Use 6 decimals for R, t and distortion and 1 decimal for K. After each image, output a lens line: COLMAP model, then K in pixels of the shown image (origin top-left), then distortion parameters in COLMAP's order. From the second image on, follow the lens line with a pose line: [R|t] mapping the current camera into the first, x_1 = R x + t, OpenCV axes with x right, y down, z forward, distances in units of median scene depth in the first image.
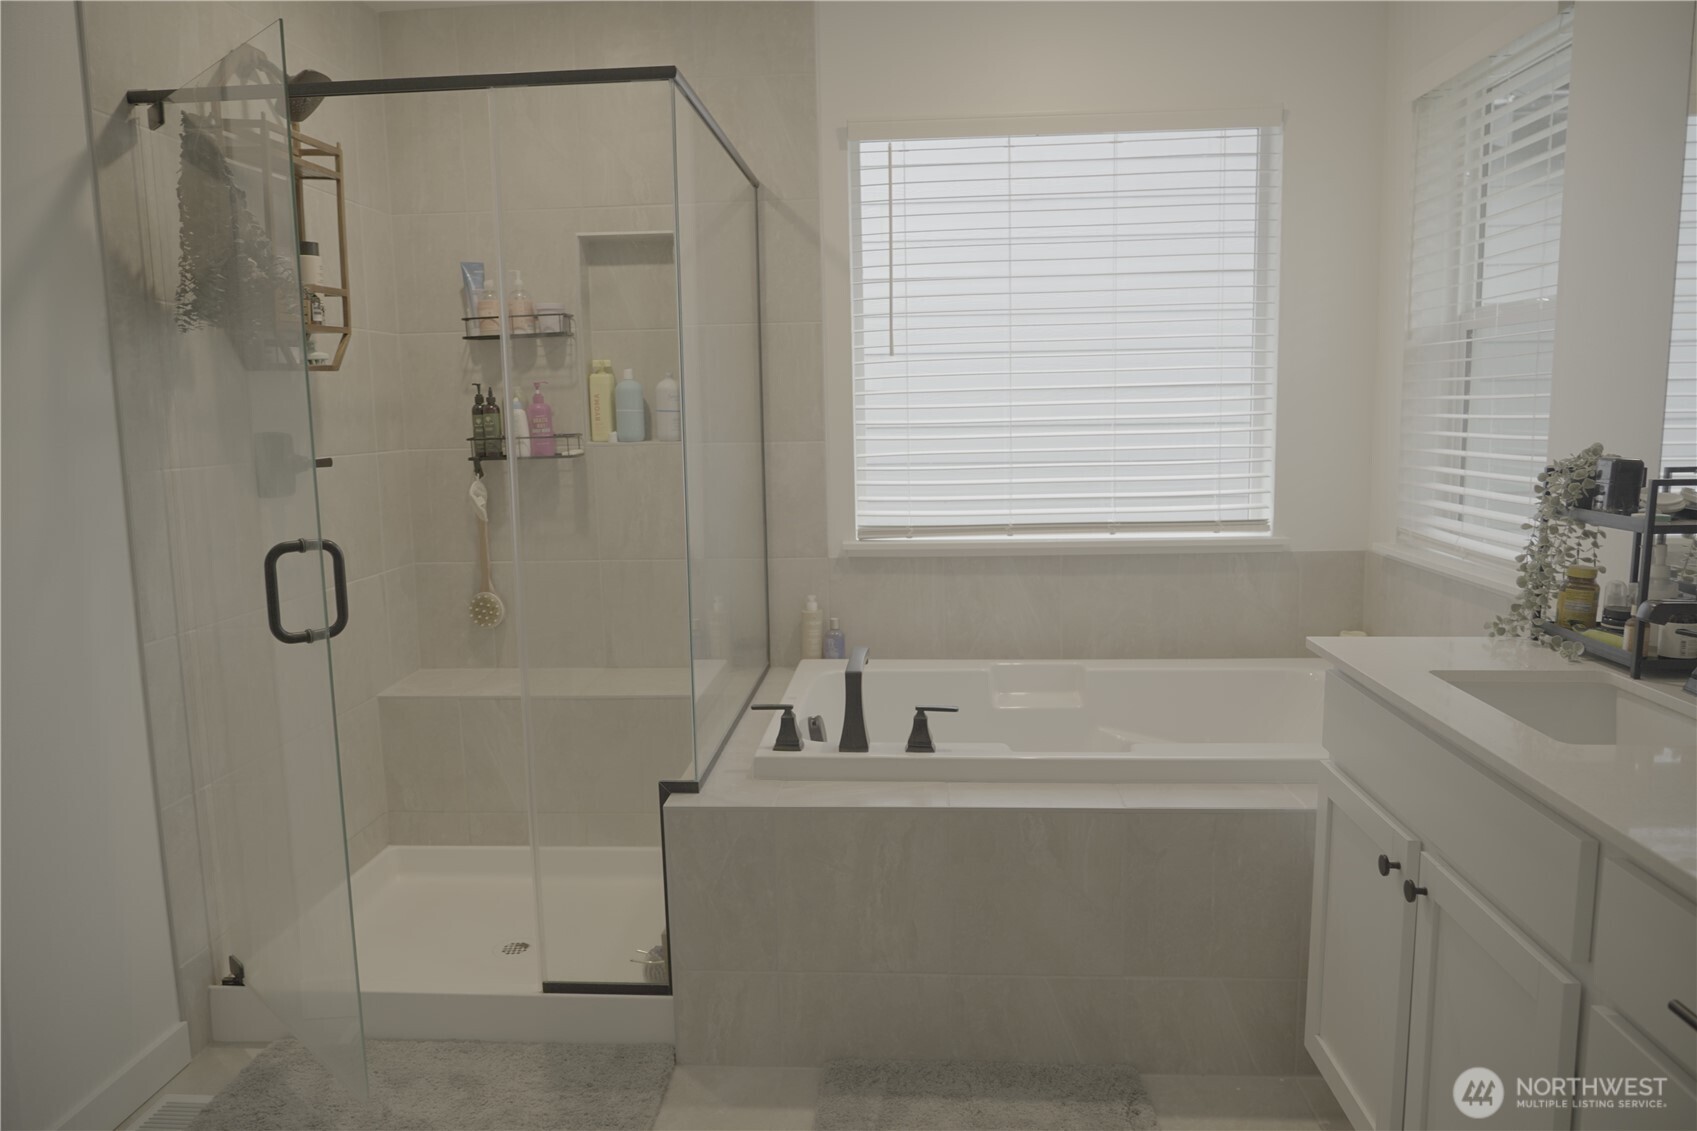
lens RADIAL K [[1143.8, 0, 847.5], [0, 1143.8, 561.3], [0, 0, 1]] dist [-0.028948, 0.018725]
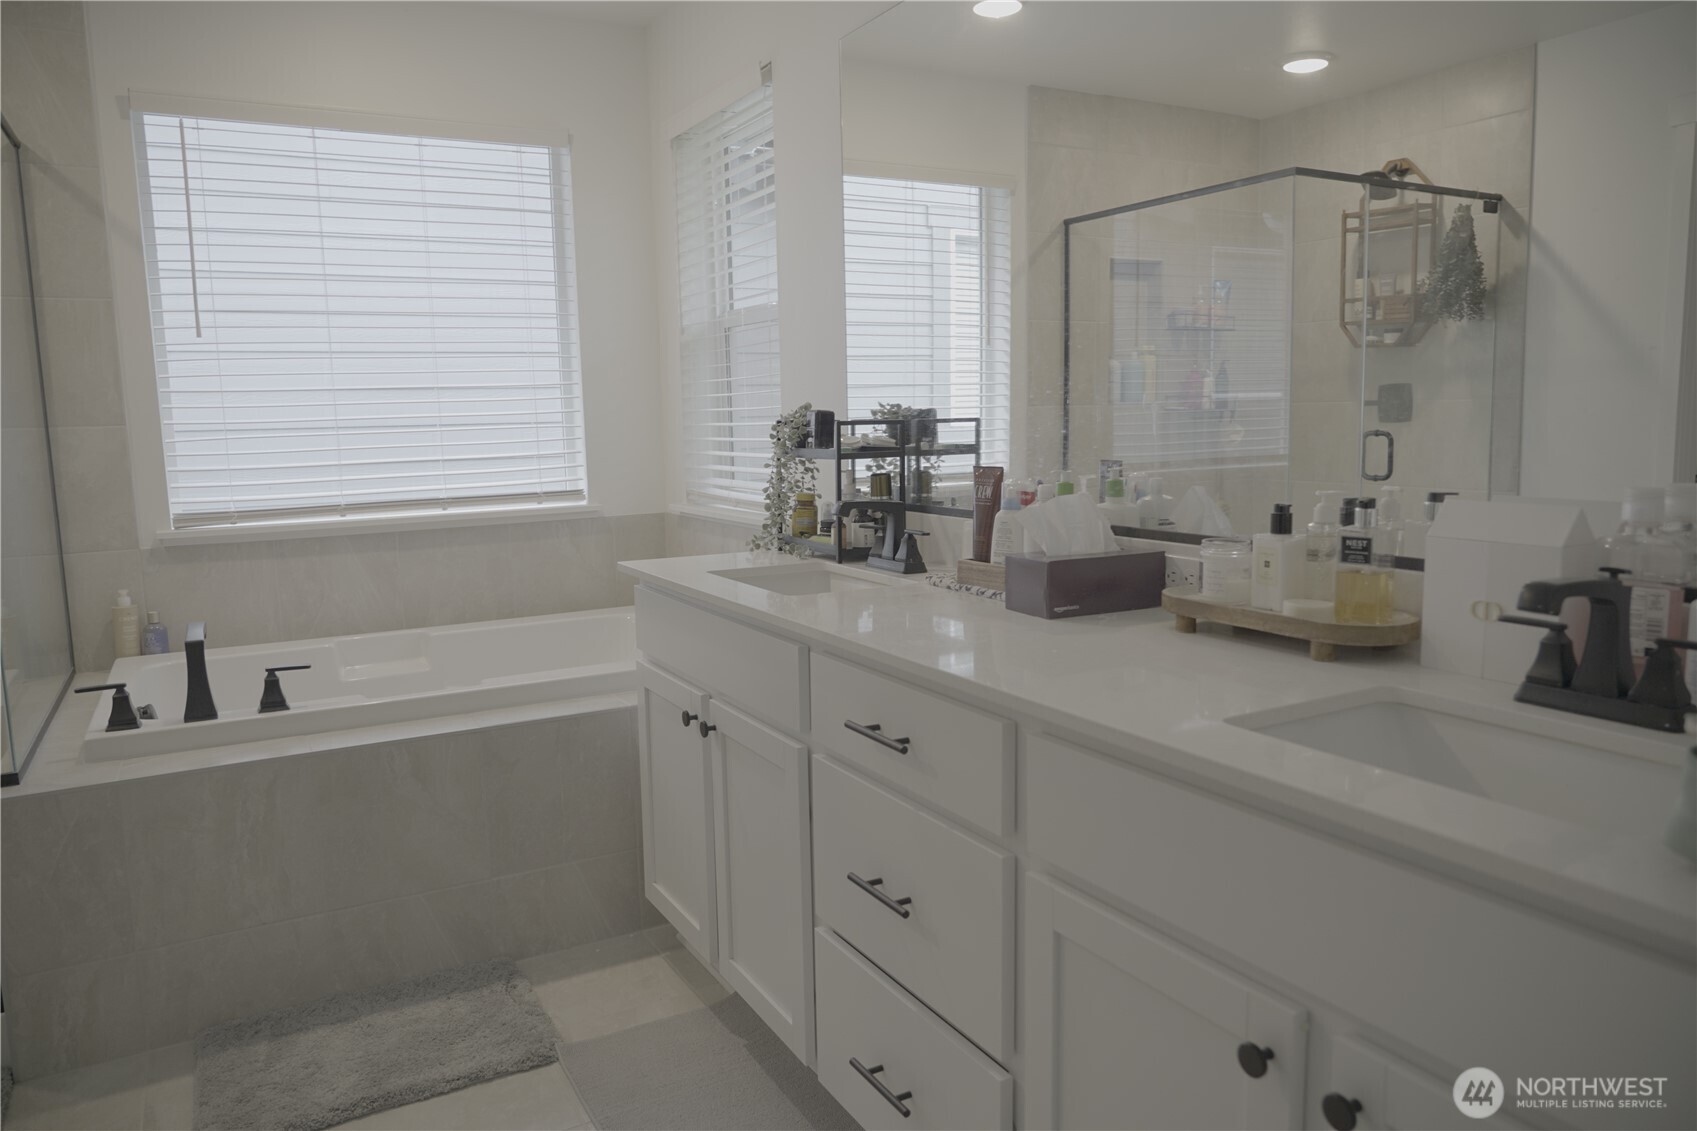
lens RADIAL K [[1143.8, 0, 845.6], [0, 1143.8, 561.0], [0, 0, 1]] dist [-0.028948, 0.018725]
pose [[0.838424, -0.071688, 0.540283, -0.047448], [0.080302, 0.996741, 0.007639, 0.063348], [-0.539070, 0.036981, 0.841449, -0.142223]]
